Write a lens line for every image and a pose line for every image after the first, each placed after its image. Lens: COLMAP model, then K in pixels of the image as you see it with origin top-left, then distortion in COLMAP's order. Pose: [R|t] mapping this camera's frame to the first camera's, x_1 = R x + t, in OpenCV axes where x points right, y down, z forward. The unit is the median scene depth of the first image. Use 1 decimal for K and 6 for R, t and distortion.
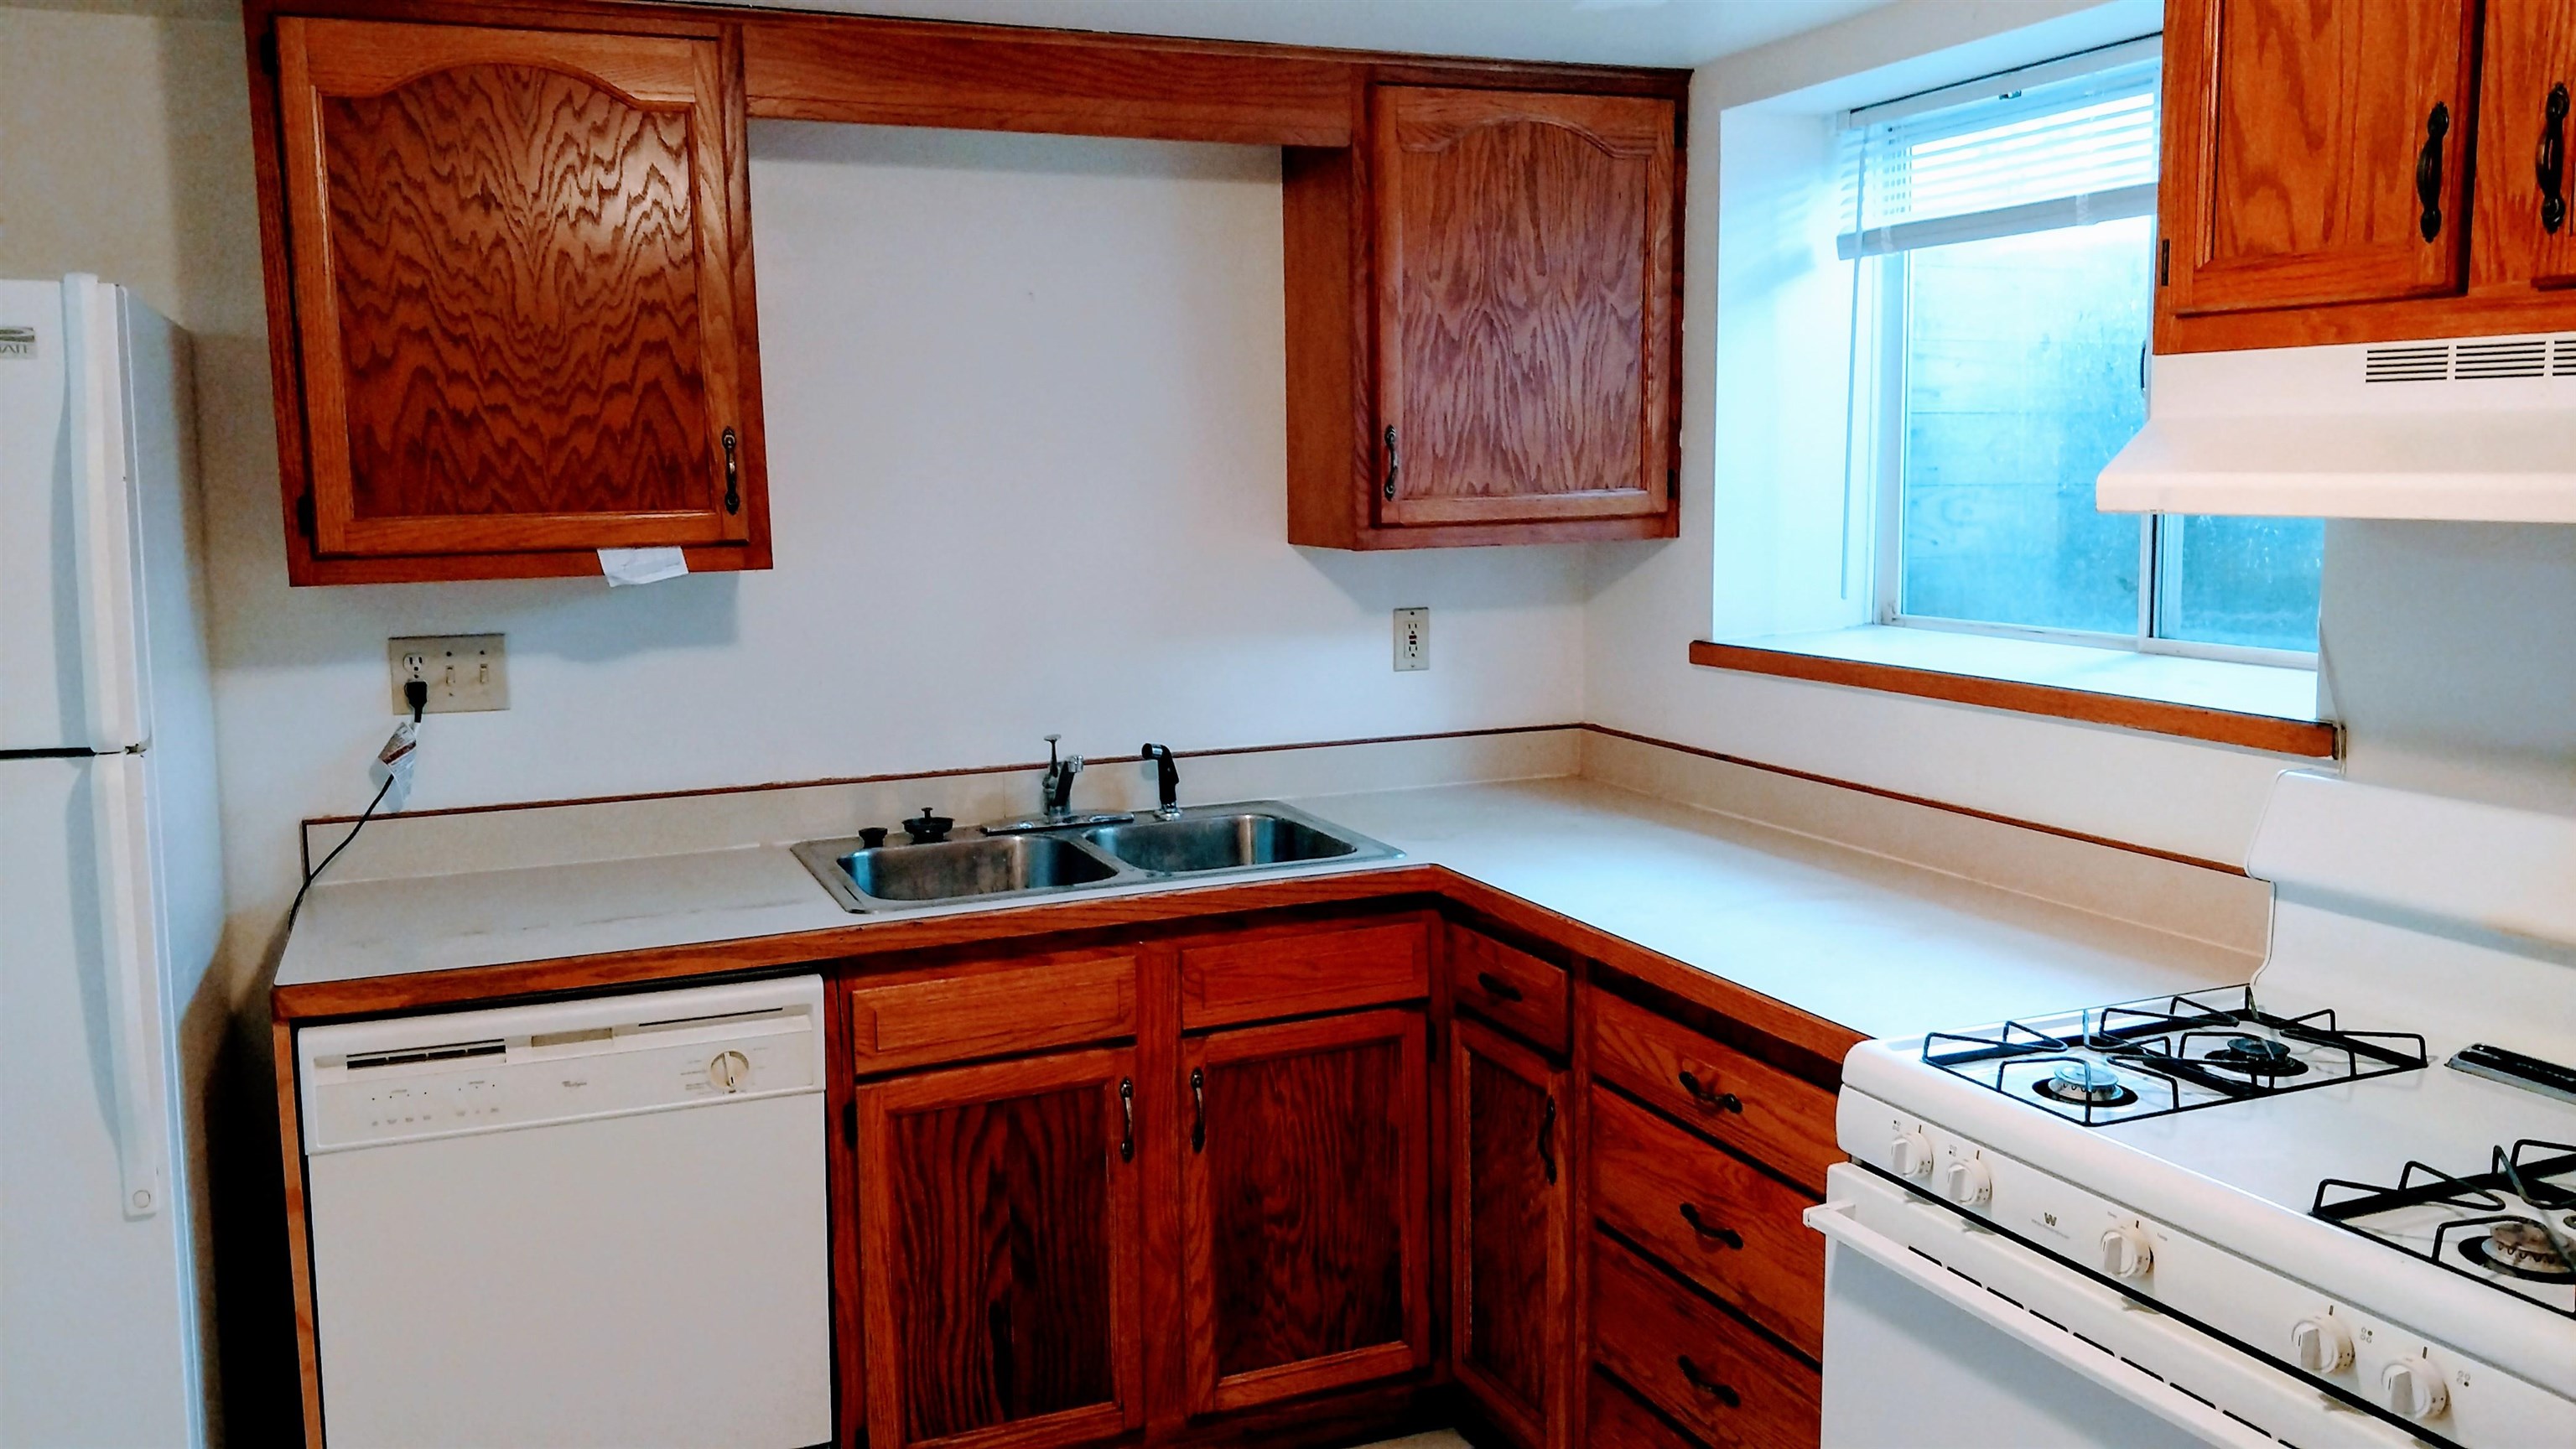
lens RADIAL K [[1960.0, 0, 1284.6], [0, 1960.0, 688.9], [0, 0, 1]] dist [0.165222, -0.206721]
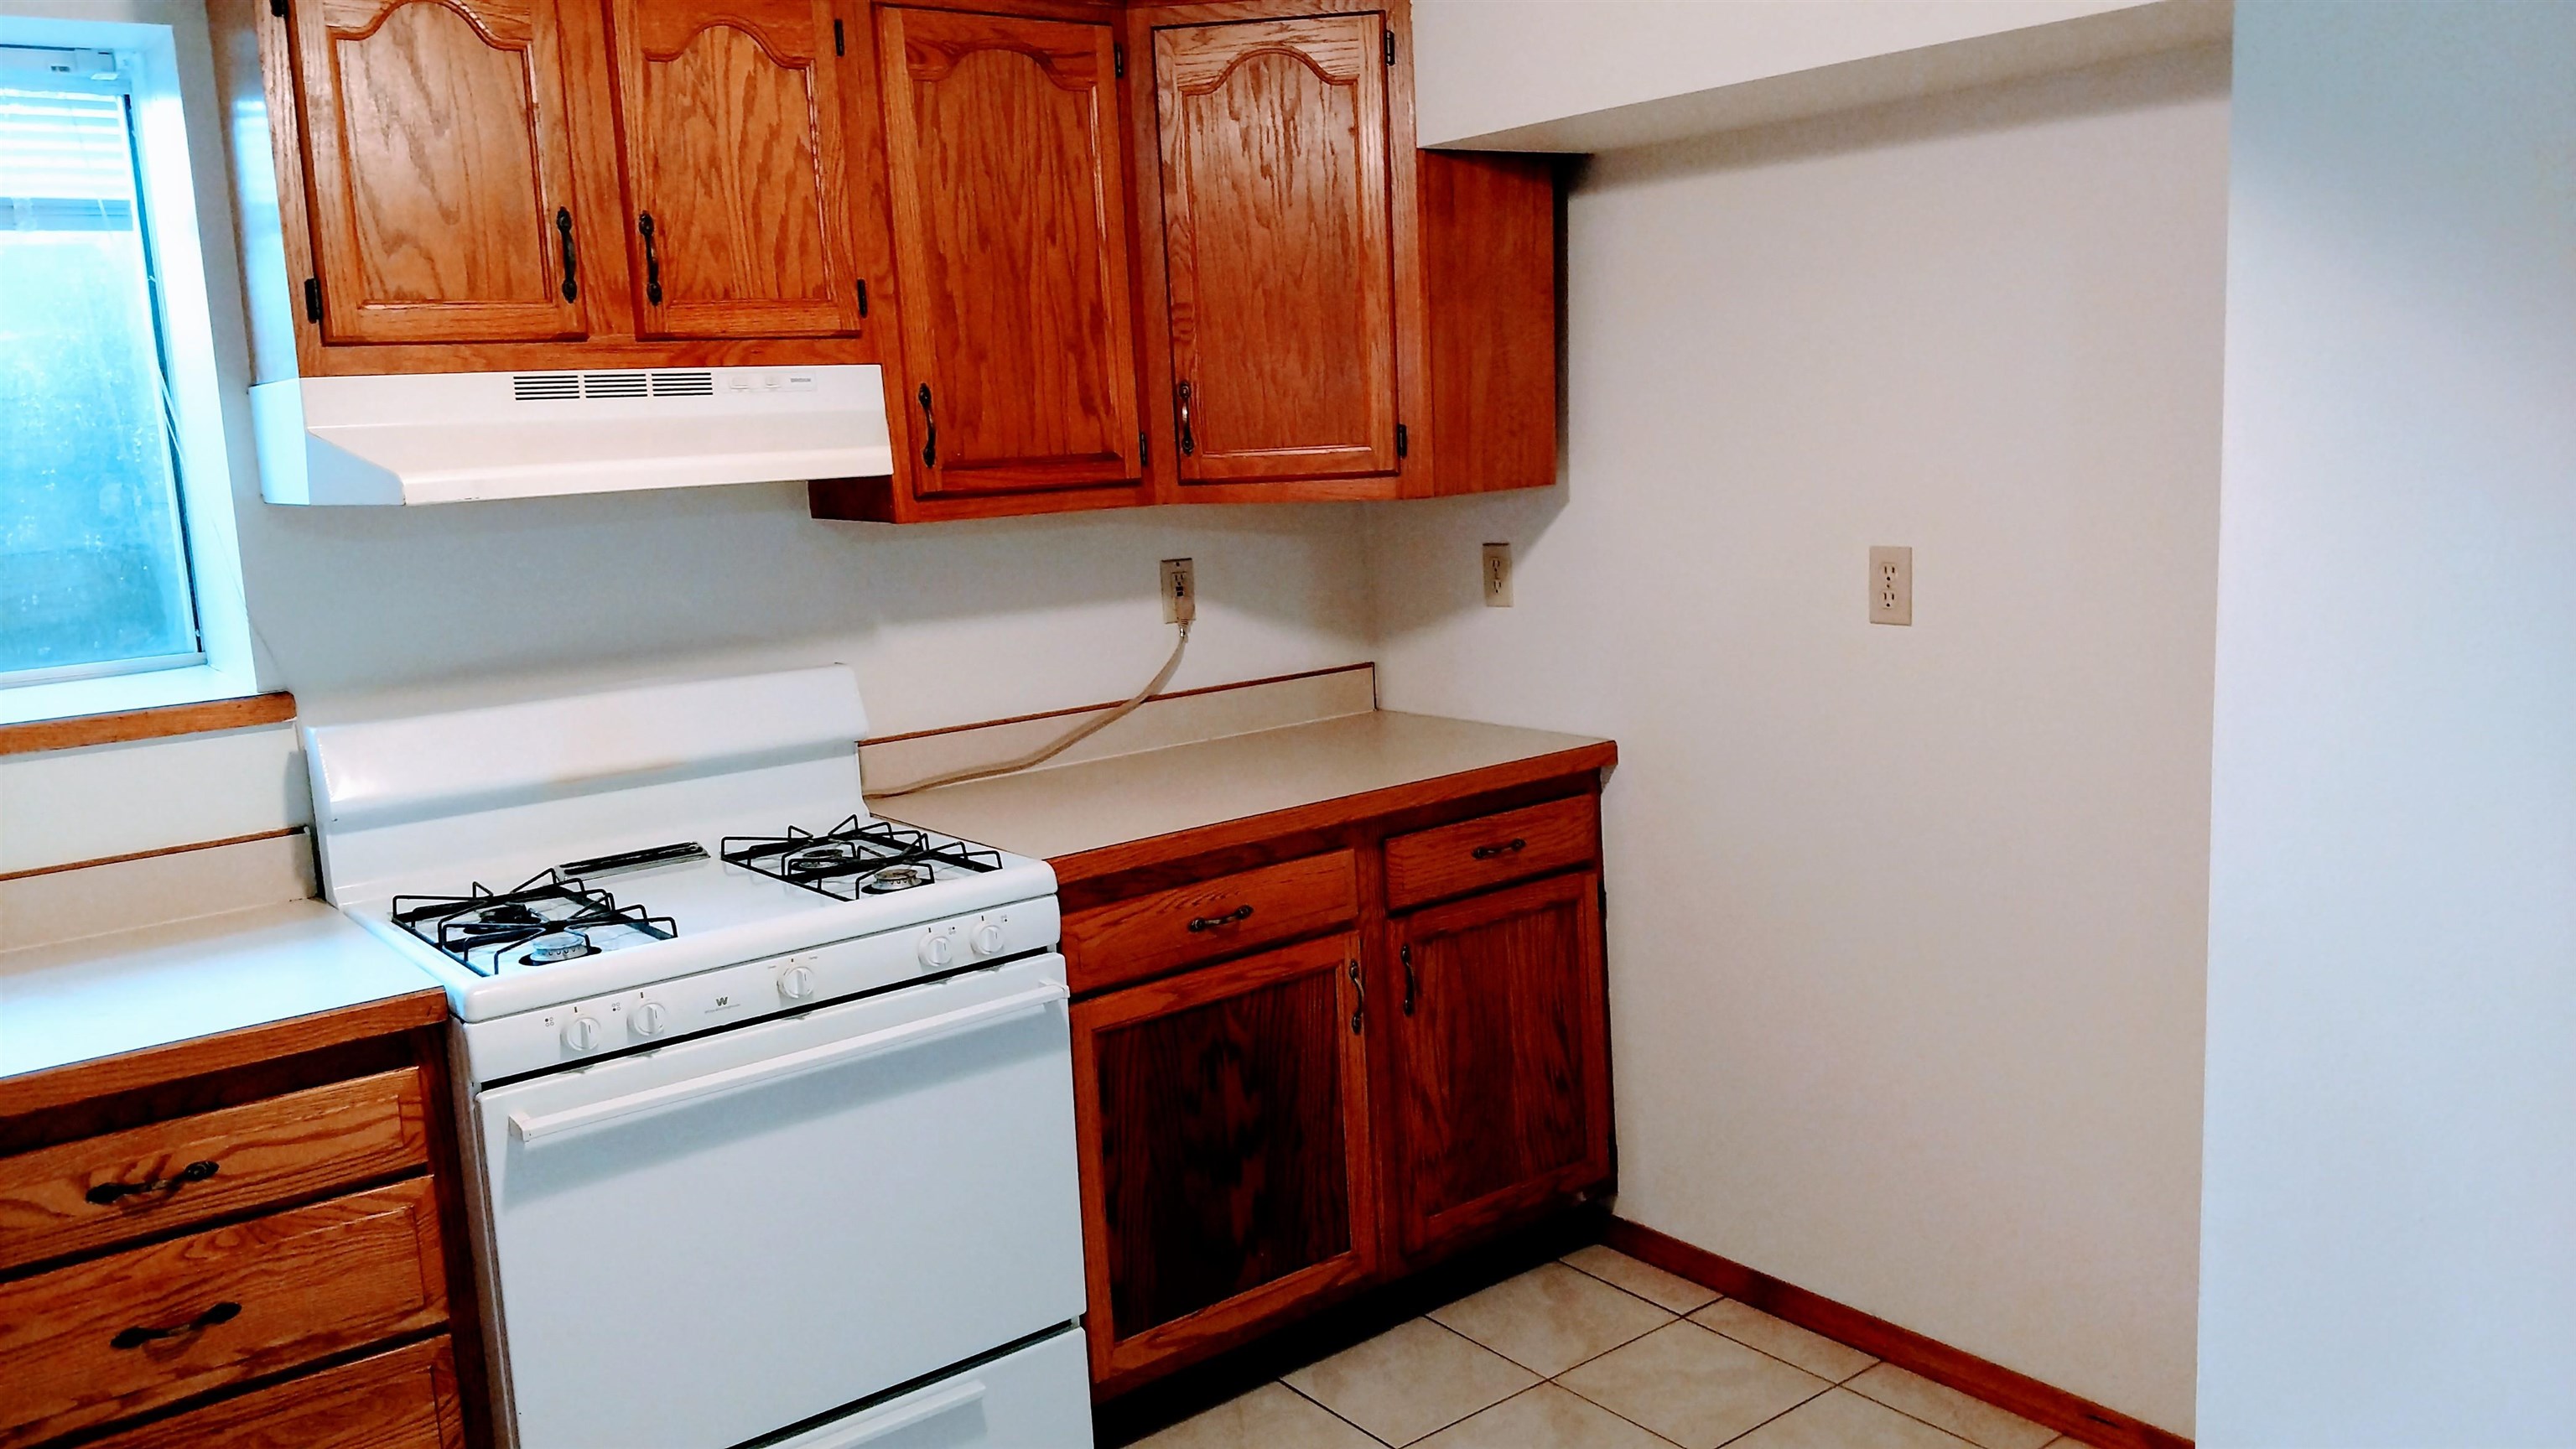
lens RADIAL K [[1990.0, 0, 1397.7], [0, 1990.0, 719.4], [0, 0, 1]] dist [0.080567, -0.145469]
pose [[-0.281436, -0.129193, 0.950843, -0.786776], [0.160173, 0.970669, 0.179296, -0.072583], [-0.946118, 0.202759, -0.252488, 0.665815]]
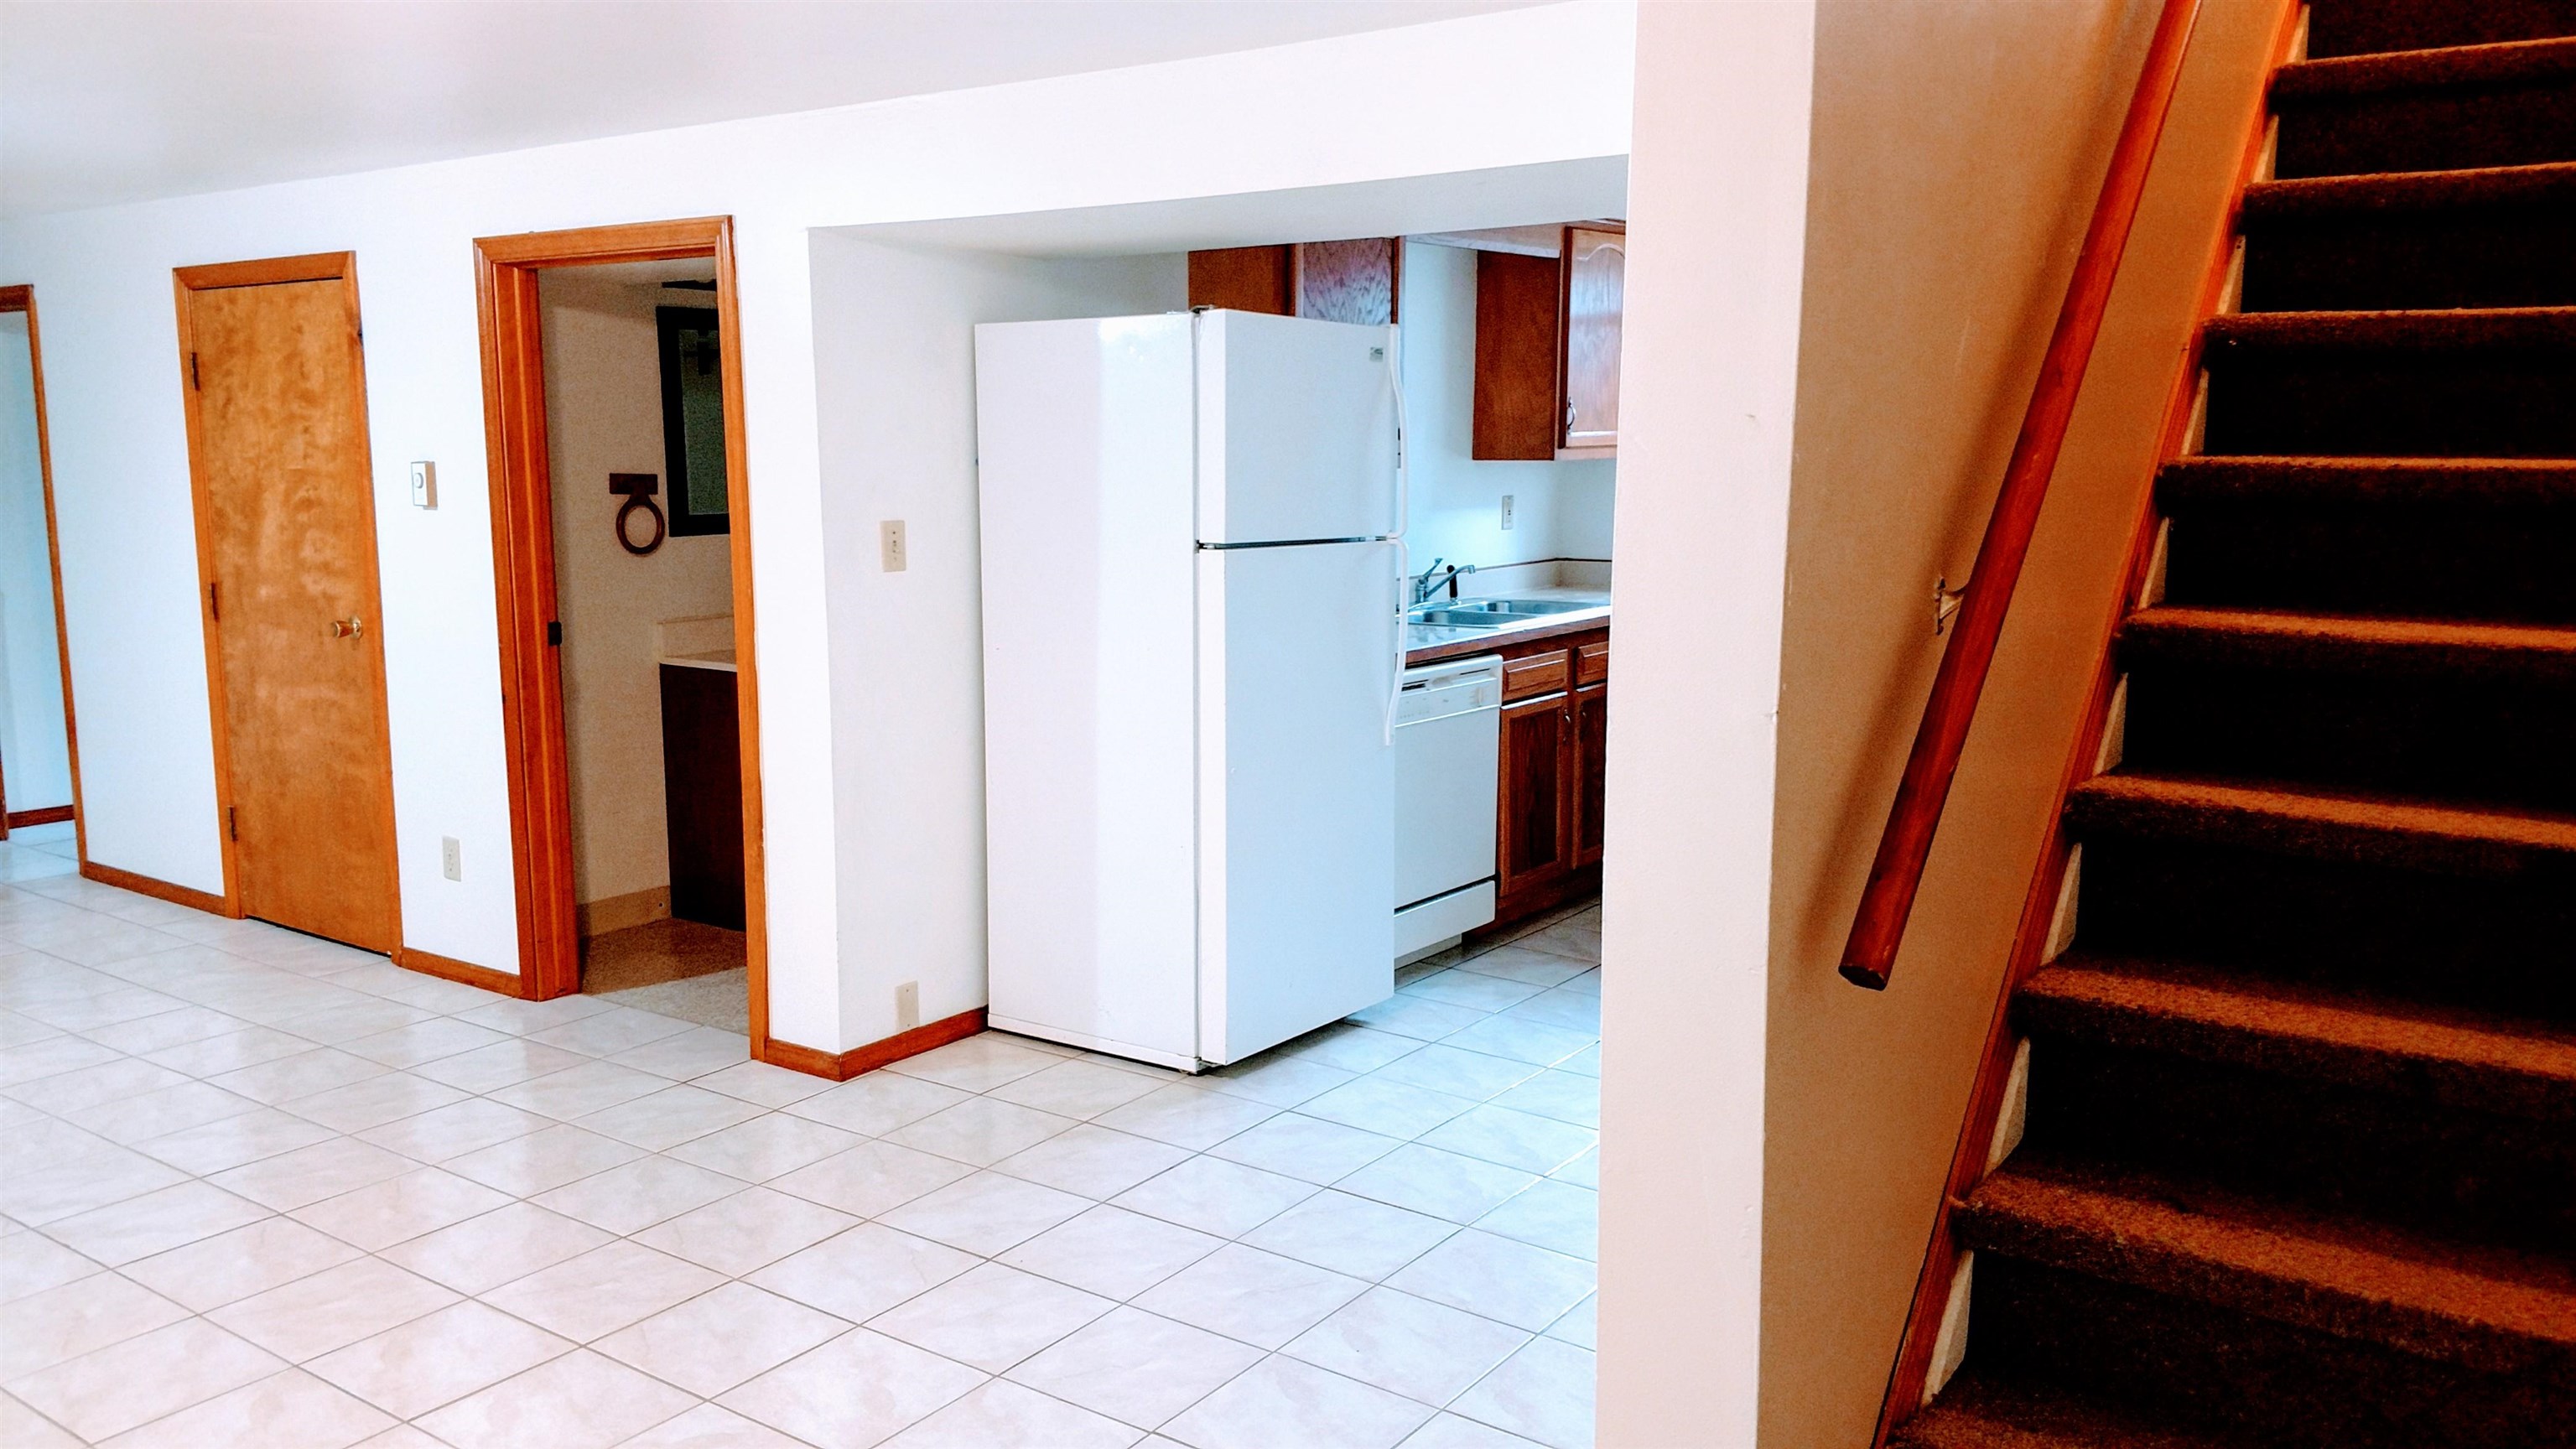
lens RADIAL K [[1963.3, 0, 1234.5], [0, 1963.3, 714.0], [0, 0, 1]] dist [0.129141, -0.210456]
pose [[0.865495, -0.066901, 0.496430, -1.751194], [0.054080, 0.997728, 0.040172, 0.121540], [-0.497989, -0.007922, 0.867147, -0.806361]]
